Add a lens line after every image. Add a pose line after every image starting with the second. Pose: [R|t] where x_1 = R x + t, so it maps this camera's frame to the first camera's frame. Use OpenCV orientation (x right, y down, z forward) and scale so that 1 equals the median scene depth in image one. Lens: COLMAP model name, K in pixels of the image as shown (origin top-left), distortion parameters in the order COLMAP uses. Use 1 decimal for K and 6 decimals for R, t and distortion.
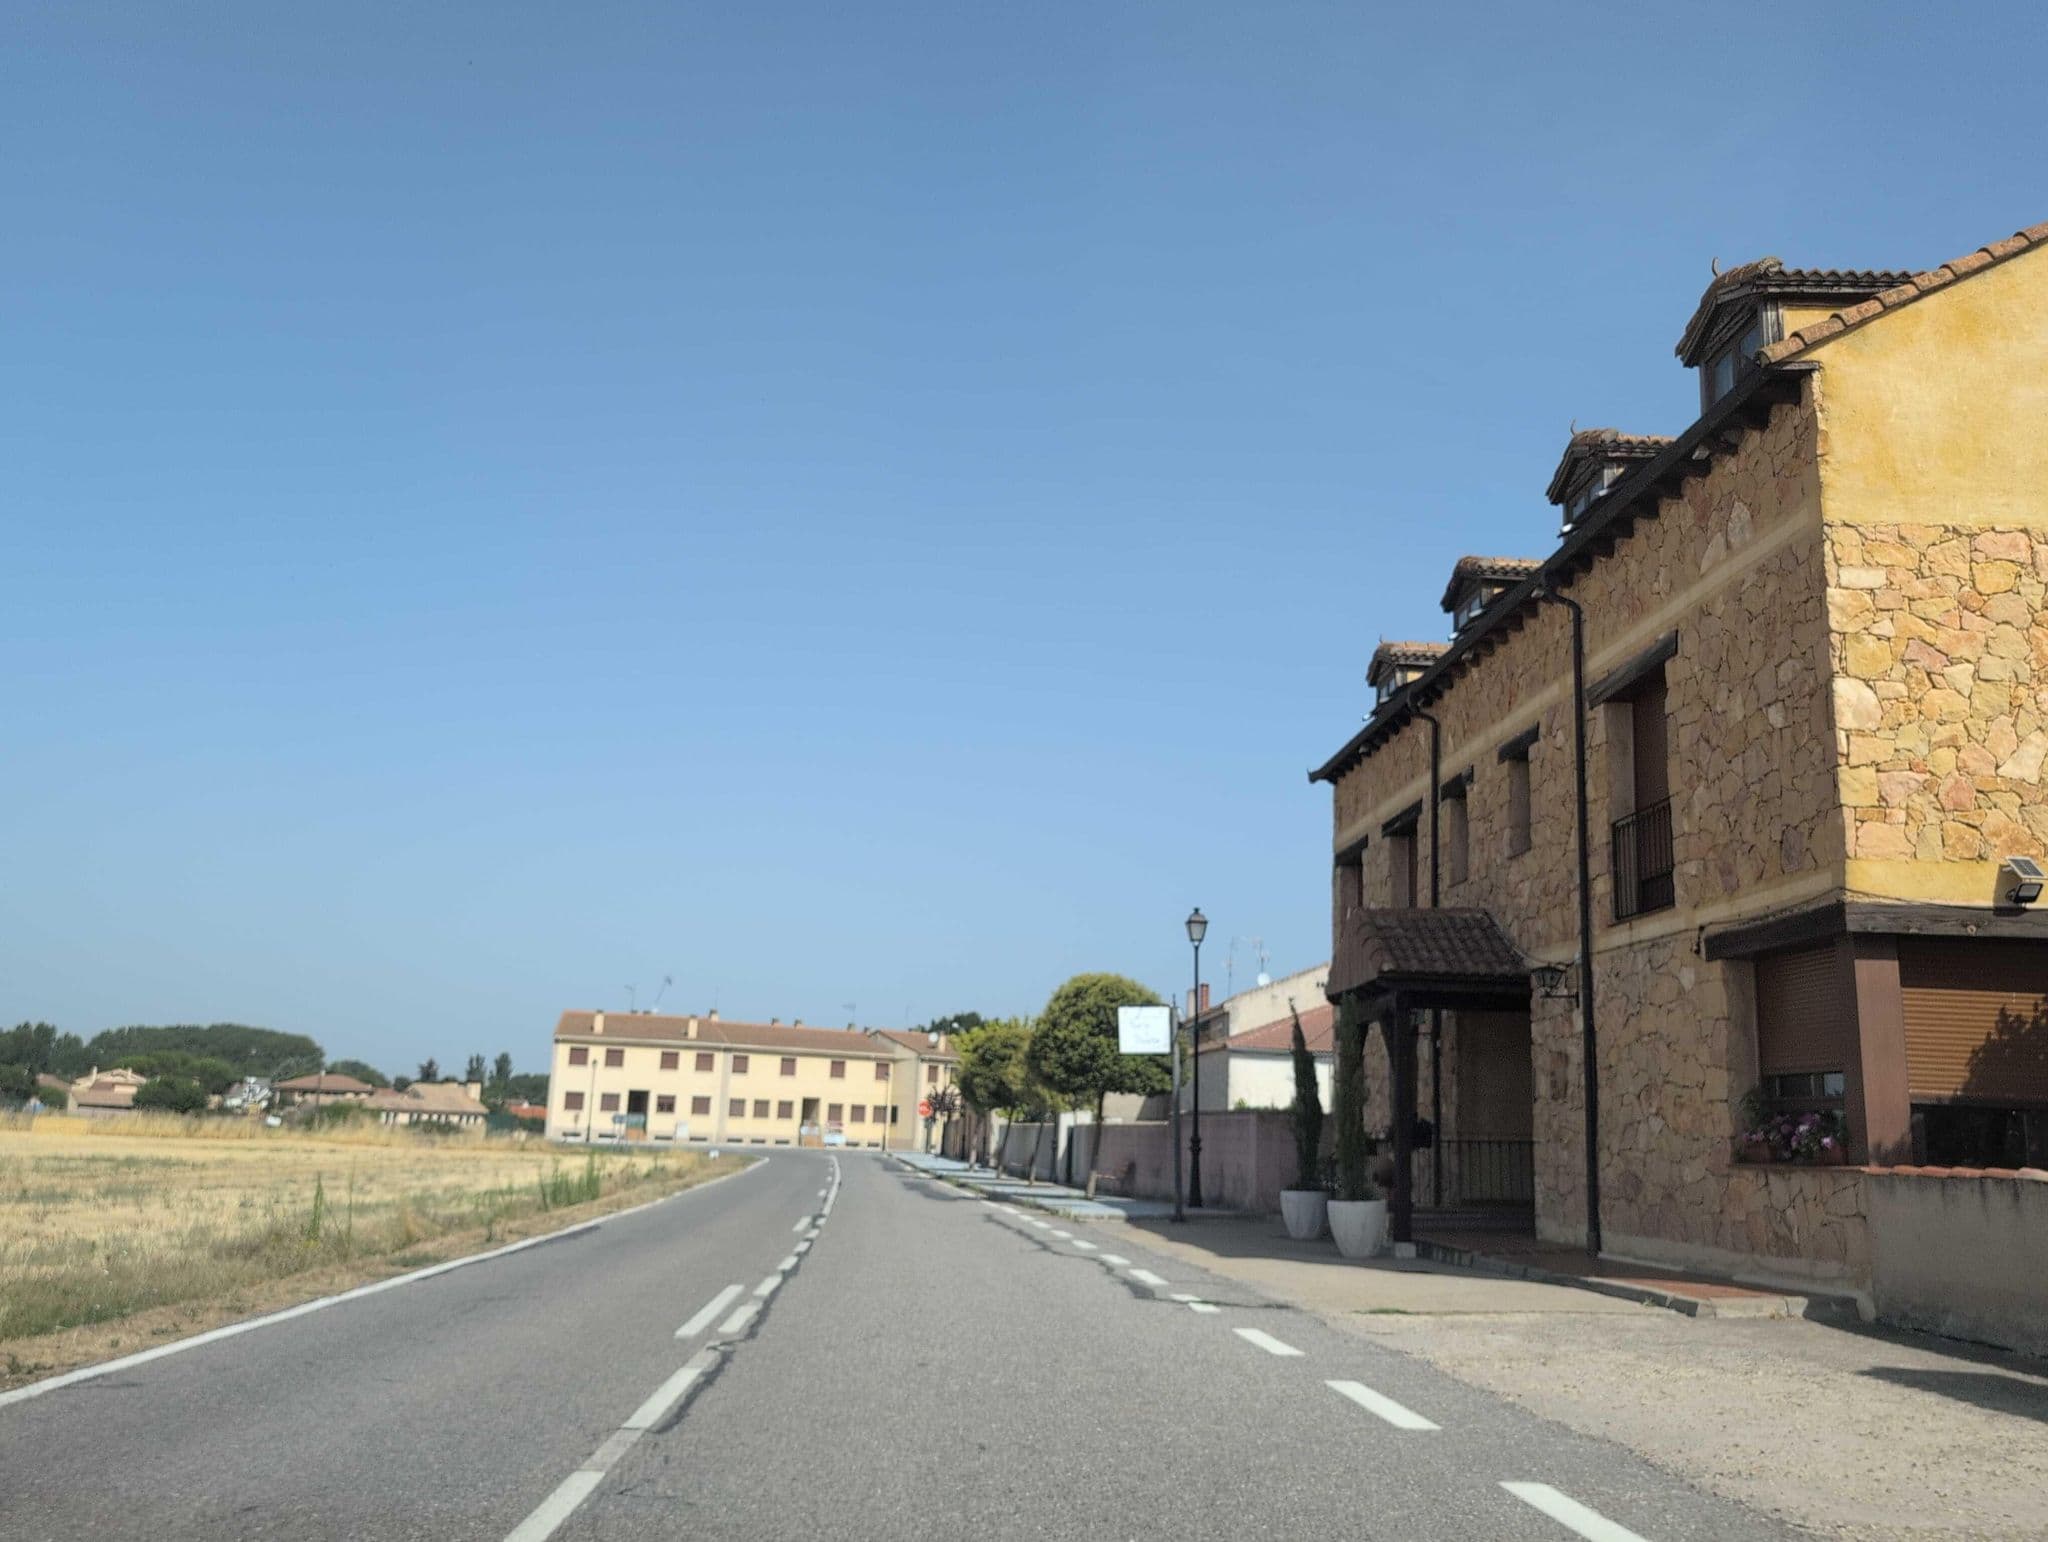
lens RADIAL K [[1761.4, 0, 1025.5], [0, 1761.4, 775.4], [0, 0, 1]] dist [-0.018100, -0.013146]
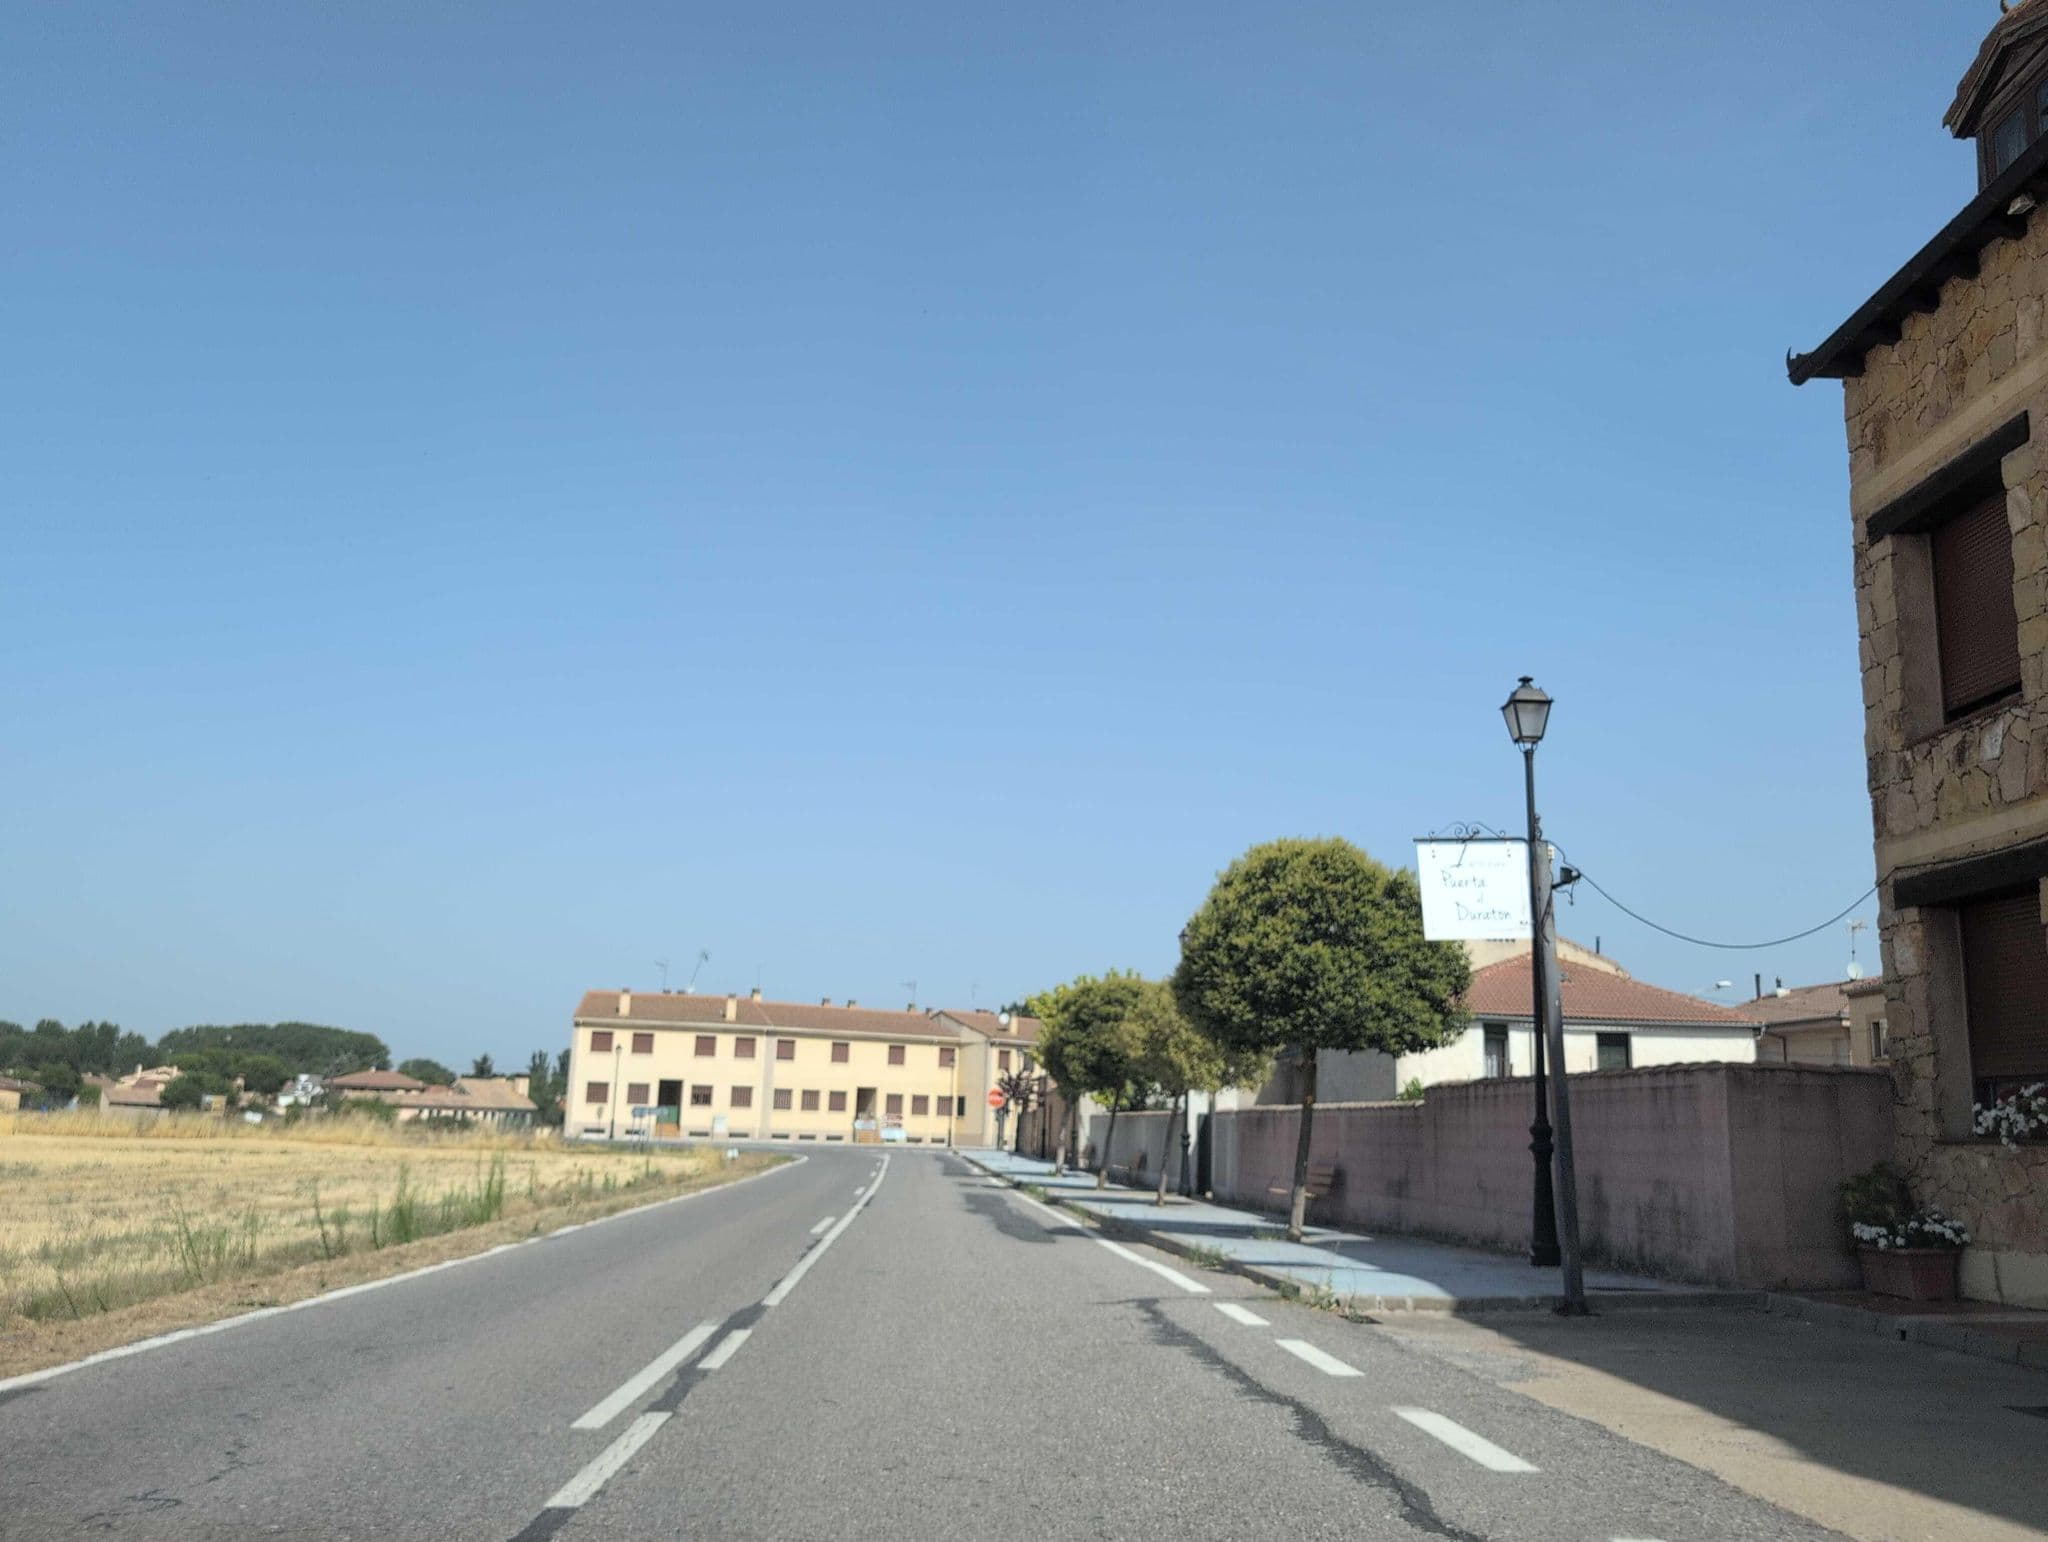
lens RADIAL K [[1761.4, 0, 1022.9], [0, 1761.4, 767.1], [0, 0, 1]] dist [-0.018100, -0.013146]
pose [[0.999156, -0.013970, -0.038625, -0.007705], [0.013917, 0.999902, -0.001656, 0.026809], [0.038645, 0.001117, 0.999252, 0.129158]]
